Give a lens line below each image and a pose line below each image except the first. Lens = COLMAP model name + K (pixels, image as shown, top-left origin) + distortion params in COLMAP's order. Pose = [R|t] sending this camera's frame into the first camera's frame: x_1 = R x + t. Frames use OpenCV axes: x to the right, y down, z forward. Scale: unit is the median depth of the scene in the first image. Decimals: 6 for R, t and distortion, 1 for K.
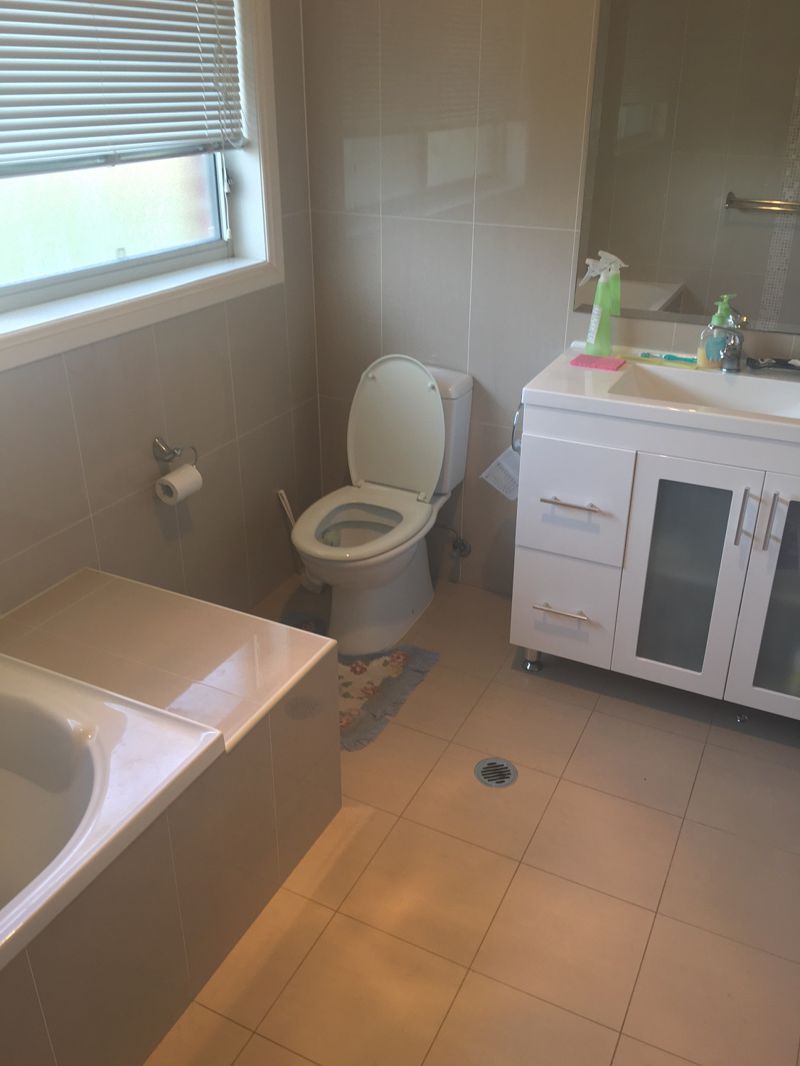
lens RADIAL K [[896.8, 0, 397.3], [0, 896.8, 502.7], [0, 0, 1]] dist [0.082550, -0.120924]
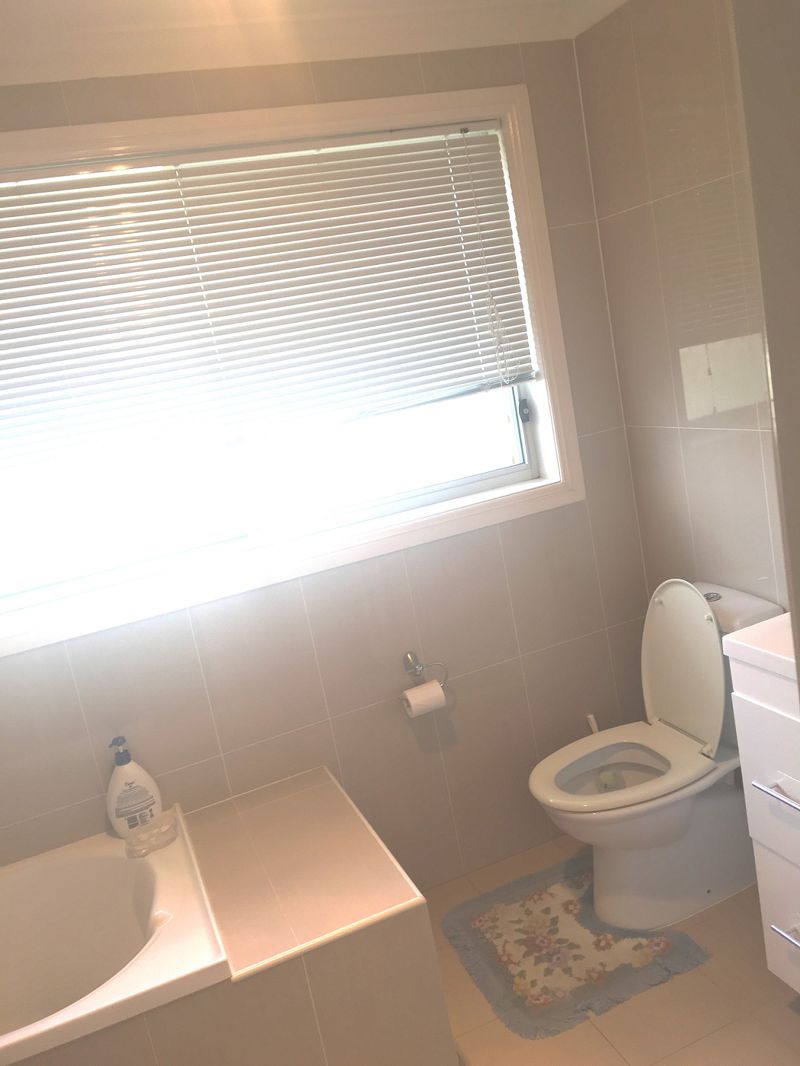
lens RADIAL K [[896.8, 0, 397.3], [0, 896.8, 502.7], [0, 0, 1]] dist [0.082550, -0.120924]
pose [[0.728645, -0.017549, -0.684667, 0.415684], [-0.109076, 0.983939, -0.141302, -0.085276], [0.676150, 0.177639, 0.715028, 0.171059]]
